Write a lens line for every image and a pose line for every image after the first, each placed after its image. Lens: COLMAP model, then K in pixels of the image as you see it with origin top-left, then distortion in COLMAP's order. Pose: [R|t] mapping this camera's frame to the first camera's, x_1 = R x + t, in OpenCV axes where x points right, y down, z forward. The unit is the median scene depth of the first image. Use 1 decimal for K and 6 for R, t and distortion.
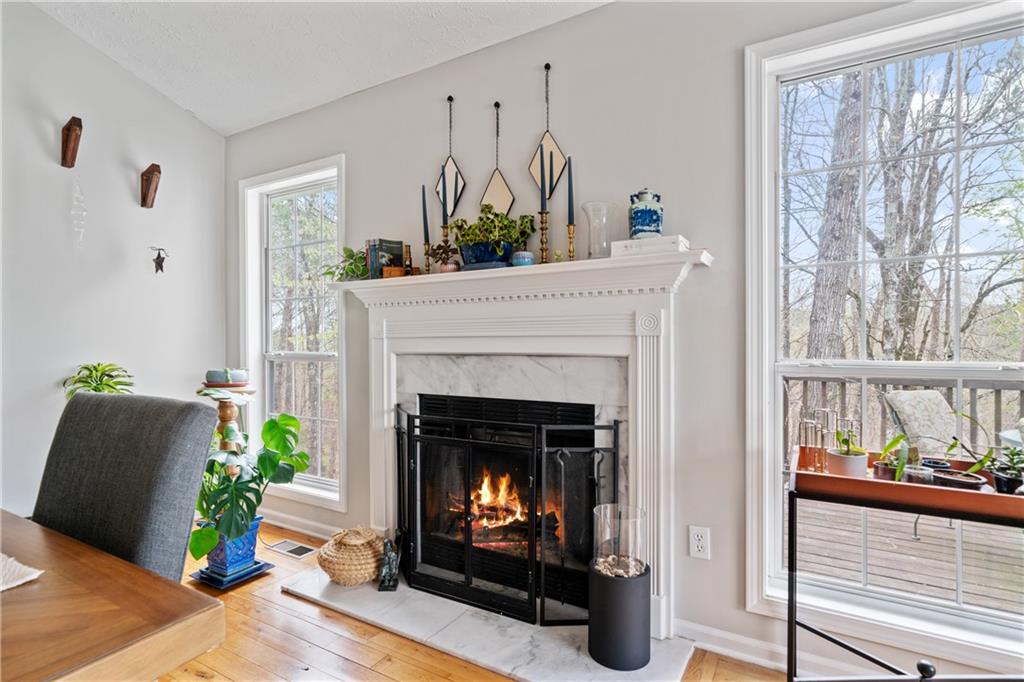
lens RADIAL K [[509.4, 0, 509.3], [0, 509.4, 347.1], [0, 0, 1]] dist [0.001753, 0.000590]
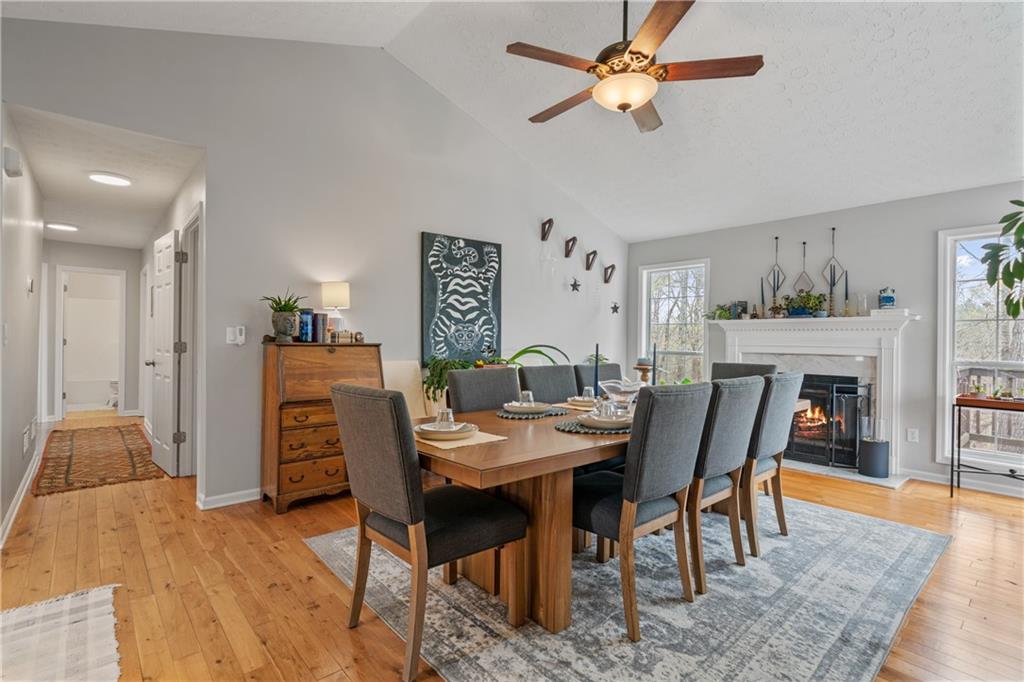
lens RADIAL K [[484.7, 0, 507.8], [0, 484.7, 341.3], [0, 0, 1]] dist [0.000006, 0.000756]
pose [[0.944412, 0.011414, -0.328565, -0.622658], [-0.011251, 0.999934, 0.002398, -0.037770], [0.328571, 0.001432, 0.944478, -1.628359]]
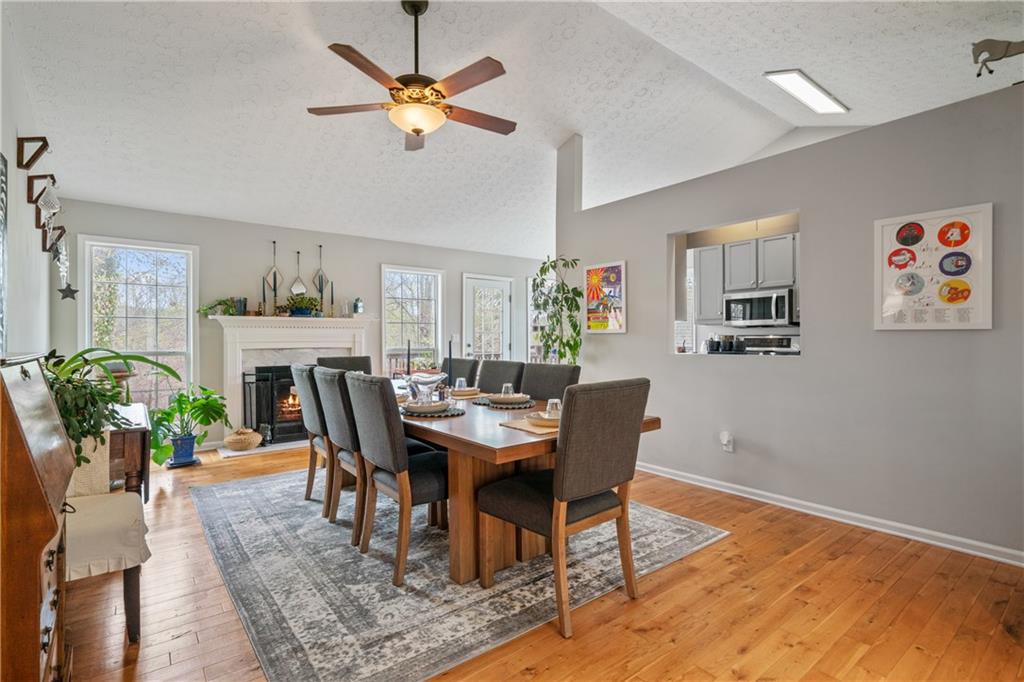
lens RADIAL K [[484.7, 0, 507.8], [0, 484.7, 341.3], [0, 0, 1]] dist [0.000006, 0.000756]
pose [[0.387966, -0.011579, 0.921601, -2.149685], [0.002787, 0.999931, 0.011390, -0.052980], [-0.921669, -0.001850, 0.387972, -1.076847]]
